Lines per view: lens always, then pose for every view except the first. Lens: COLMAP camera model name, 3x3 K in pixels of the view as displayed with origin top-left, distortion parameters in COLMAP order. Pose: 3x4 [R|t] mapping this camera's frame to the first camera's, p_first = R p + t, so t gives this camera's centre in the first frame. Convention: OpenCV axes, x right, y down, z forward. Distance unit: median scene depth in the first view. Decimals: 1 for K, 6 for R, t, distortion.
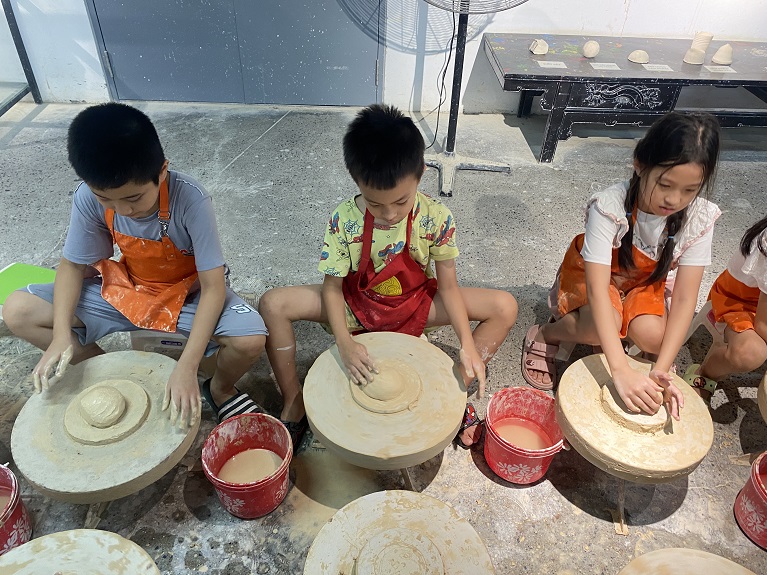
lens RADIAL K [[574.7, 0, 384.4], [0, 574.7, 289.8], [0, 0, 1]] dist [-0.008044, 0.001242]
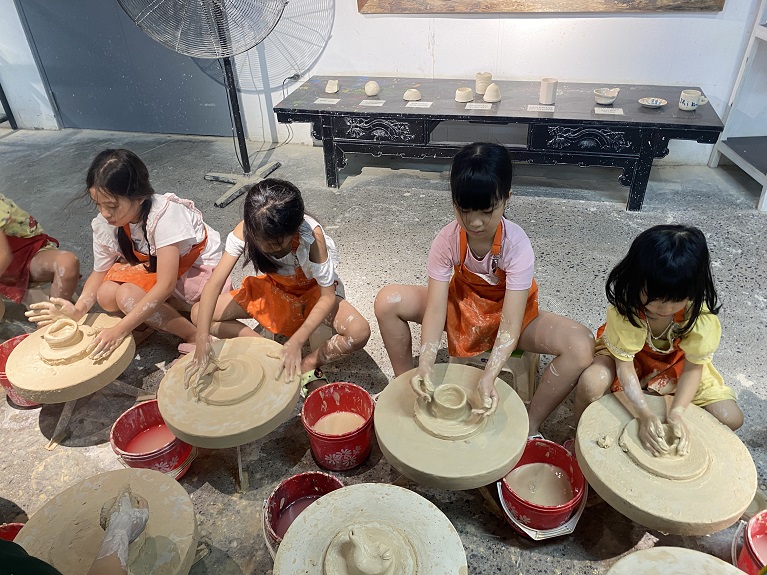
lens RADIAL K [[574.7, 0, 383.9], [0, 574.7, 285.8], [0, 0, 1]] dist [-0.008044, 0.001242]
pose [[0.955996, 0.094615, -0.277704, 0.666994], [-0.116752, 0.991081, -0.064252, 0.025142], [0.269148, 0.093848, 0.958515, -0.020209]]
